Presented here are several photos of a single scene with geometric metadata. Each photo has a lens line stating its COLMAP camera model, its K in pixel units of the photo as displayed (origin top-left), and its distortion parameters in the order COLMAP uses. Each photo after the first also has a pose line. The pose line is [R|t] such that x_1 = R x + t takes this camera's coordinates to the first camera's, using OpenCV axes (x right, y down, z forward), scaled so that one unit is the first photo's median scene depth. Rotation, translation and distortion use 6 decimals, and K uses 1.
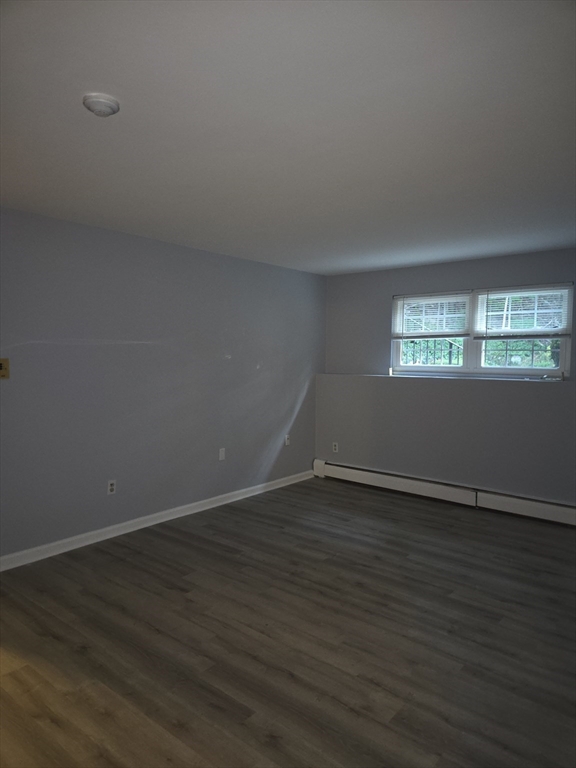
lens RADIAL K [[508.6, 0, 288.0], [0, 508.6, 384.0], [0, 0, 1]] dist [0.067631, -0.058952]
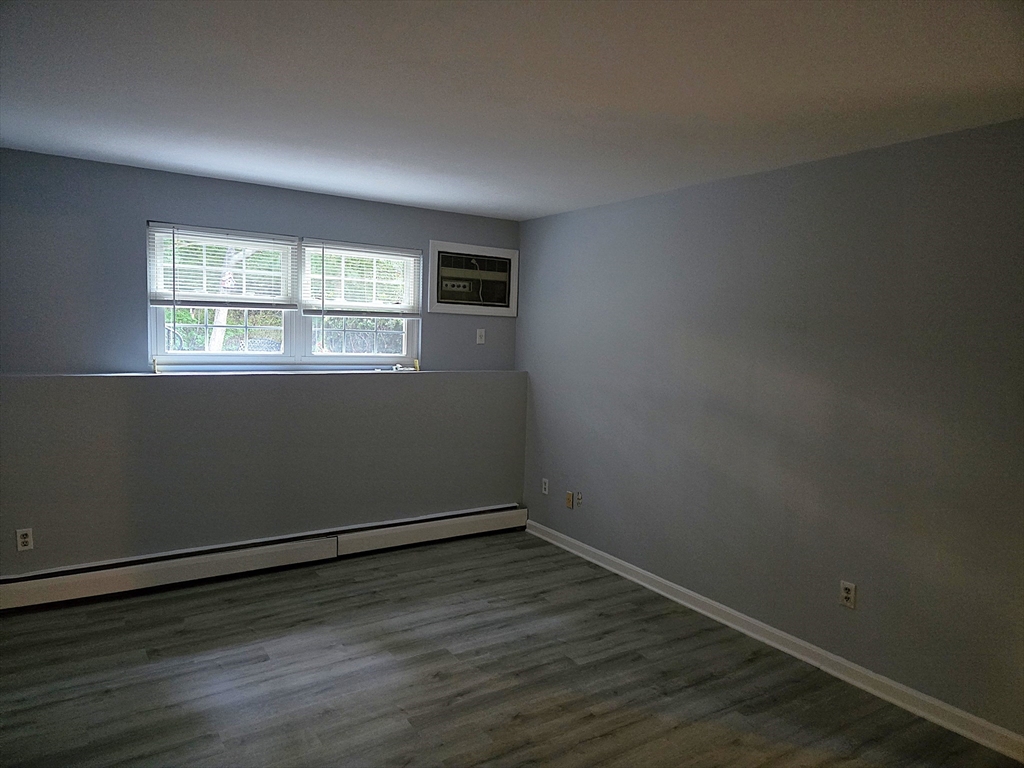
lens RADIAL K [[678.1, 0, 492.0], [0, 678.1, 385.2], [0, 0, 1]] dist [0.067631, -0.058952]
pose [[0.305917, -0.068802, 0.949569, -0.492503], [0.031787, 0.997567, 0.062040, -0.049638], [-0.951527, 0.011205, 0.307360, 0.602080]]
